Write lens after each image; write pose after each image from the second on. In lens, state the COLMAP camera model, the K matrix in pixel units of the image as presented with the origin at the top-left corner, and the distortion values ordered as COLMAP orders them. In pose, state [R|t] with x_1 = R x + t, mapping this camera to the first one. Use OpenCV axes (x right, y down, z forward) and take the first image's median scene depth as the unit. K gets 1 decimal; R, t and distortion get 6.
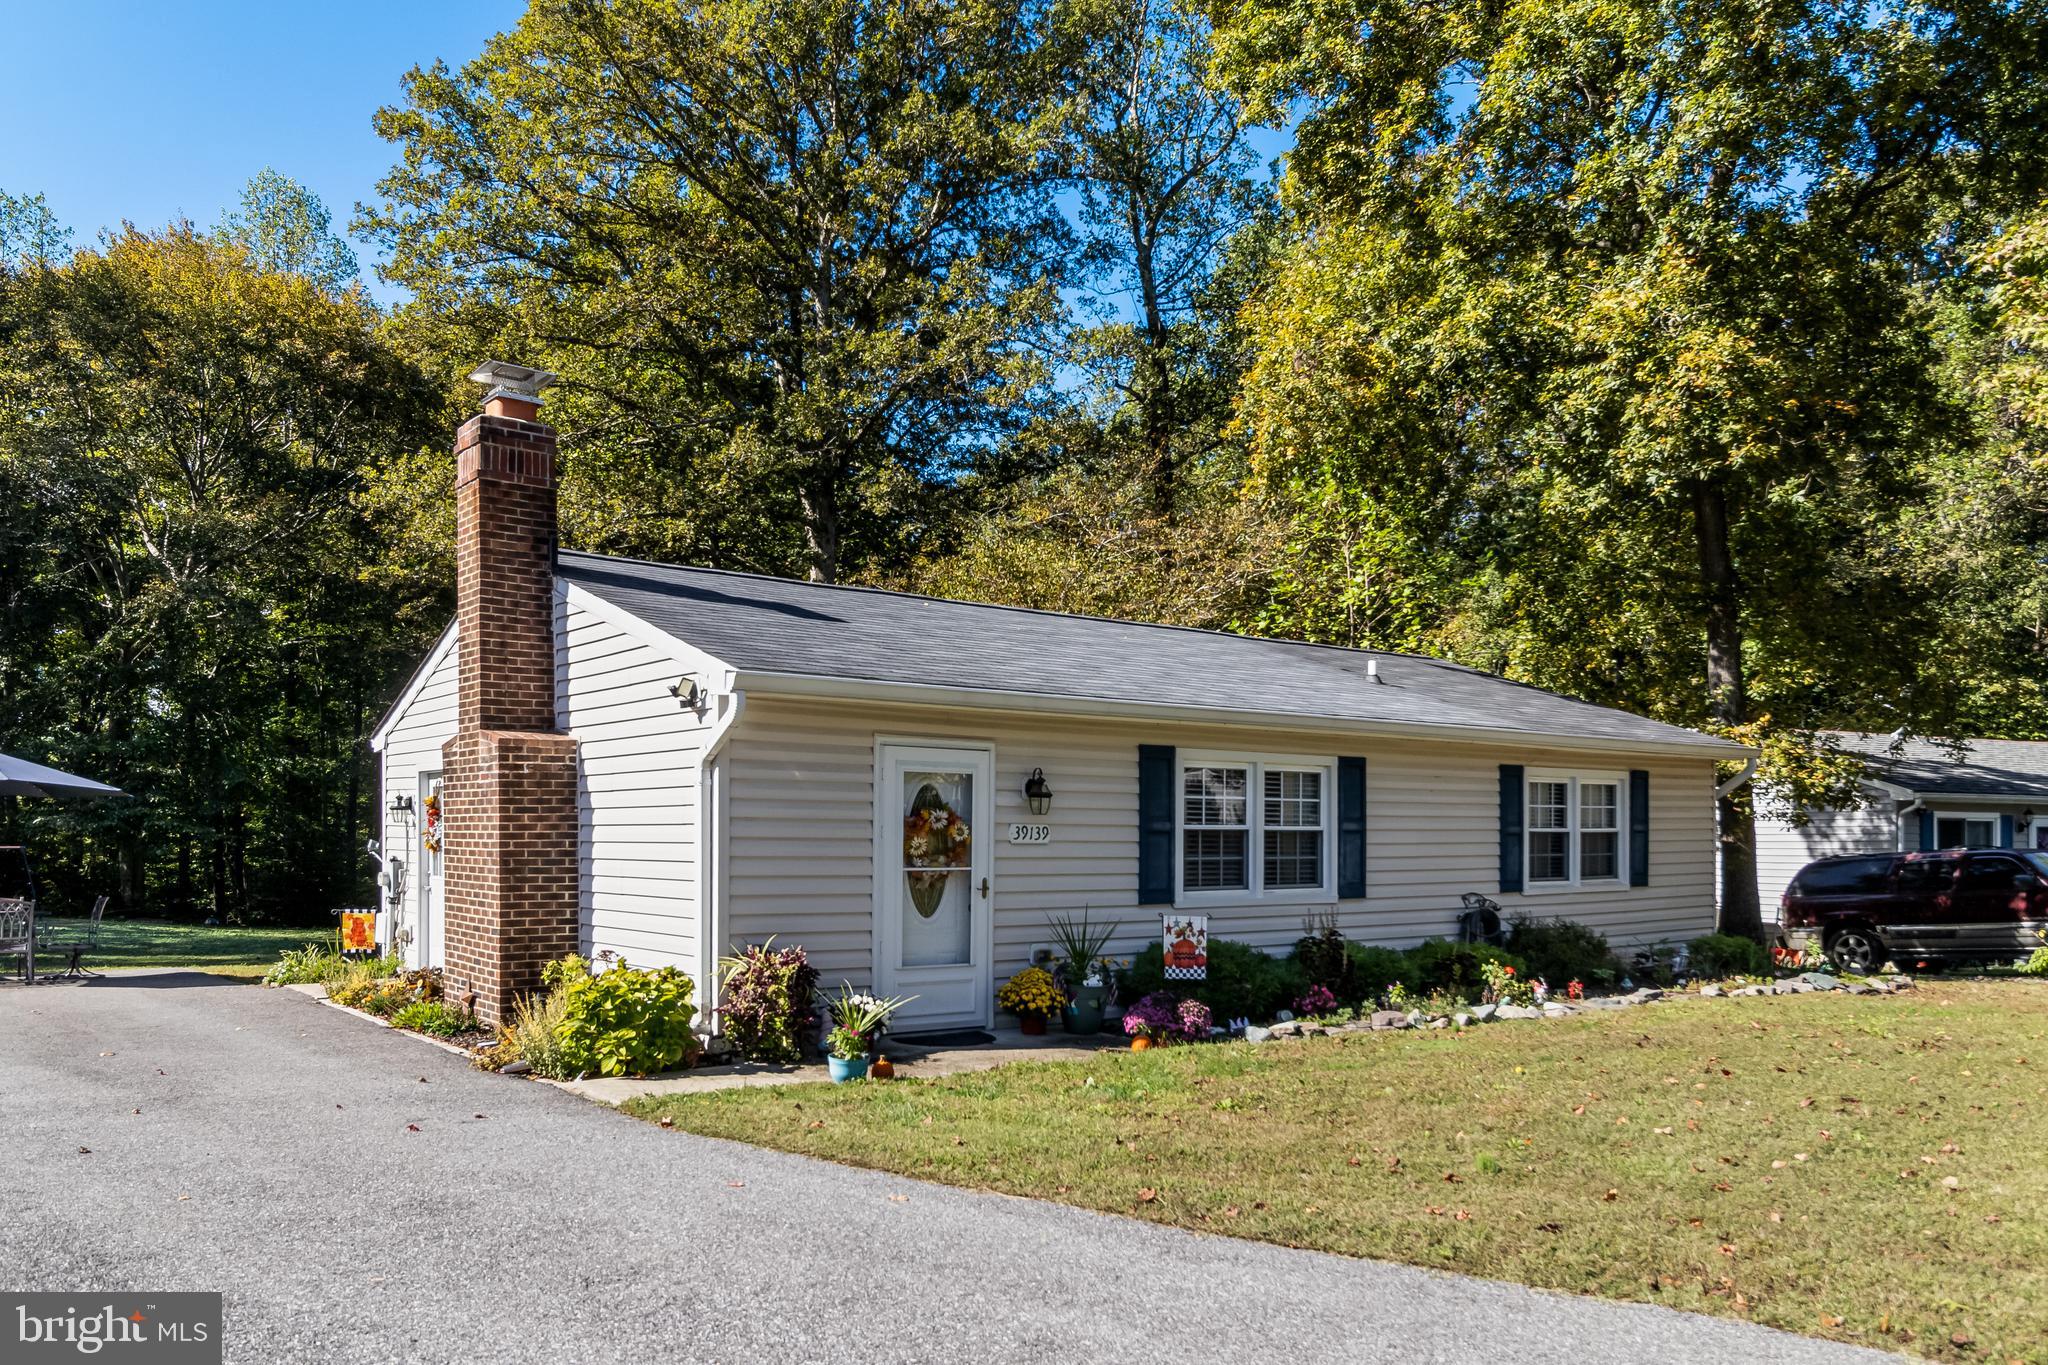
lens RADIAL K [[1514.2, 0, 1023.6], [0, 1514.2, 768.9], [0, 0, 1]] dist [0.005265, 0.000245]
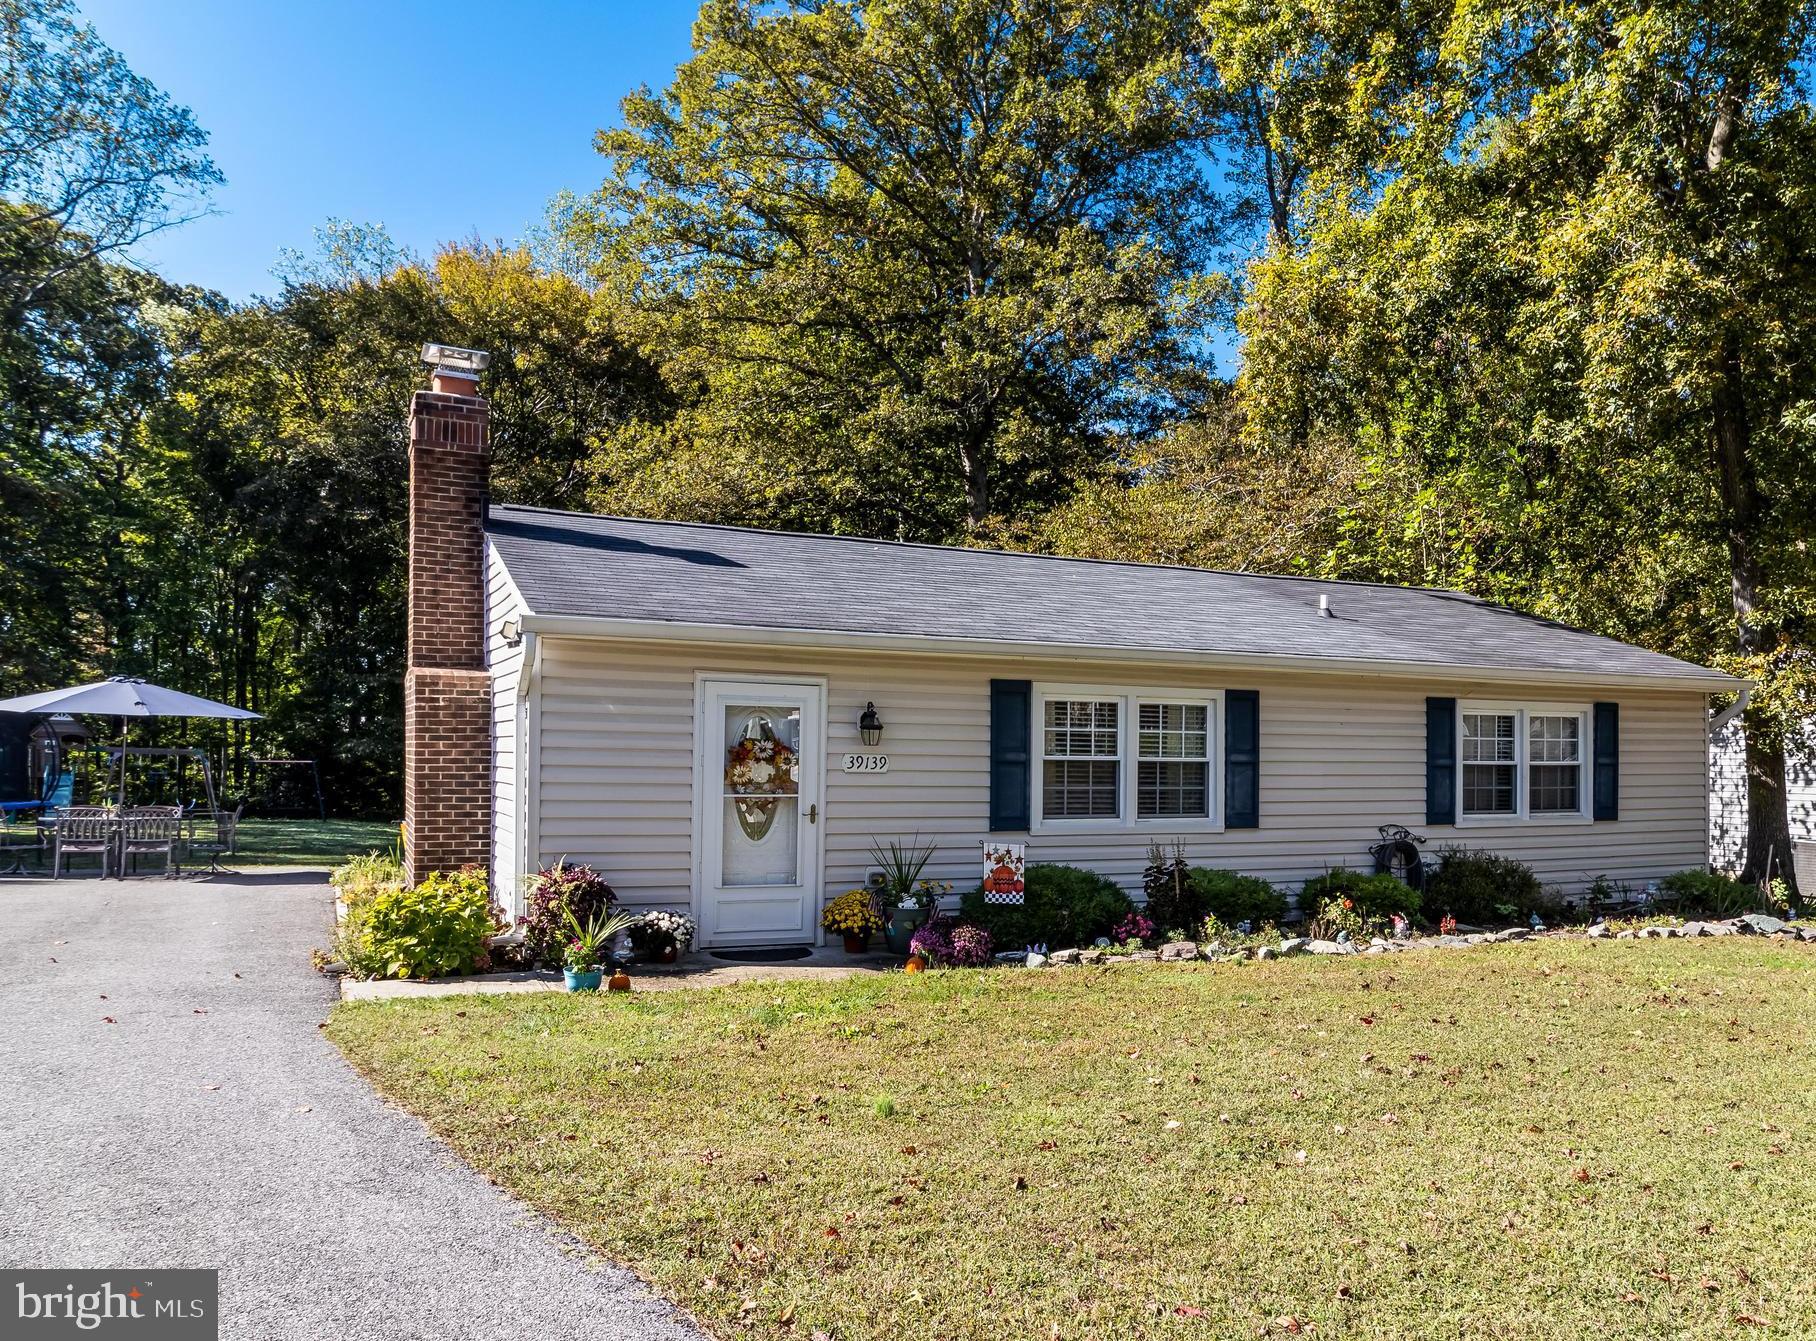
lens RADIAL K [[1390.2, 0, 908.0], [0, 1390.2, 670.5], [0, 0, 1]] dist [0.005461, 0.003390]
pose [[0.983247, -0.002321, -0.182261, 0.192977], [-0.001141, 0.999821, -0.018889, -0.003749], [0.182273, 0.018780, 0.983069, 0.037001]]
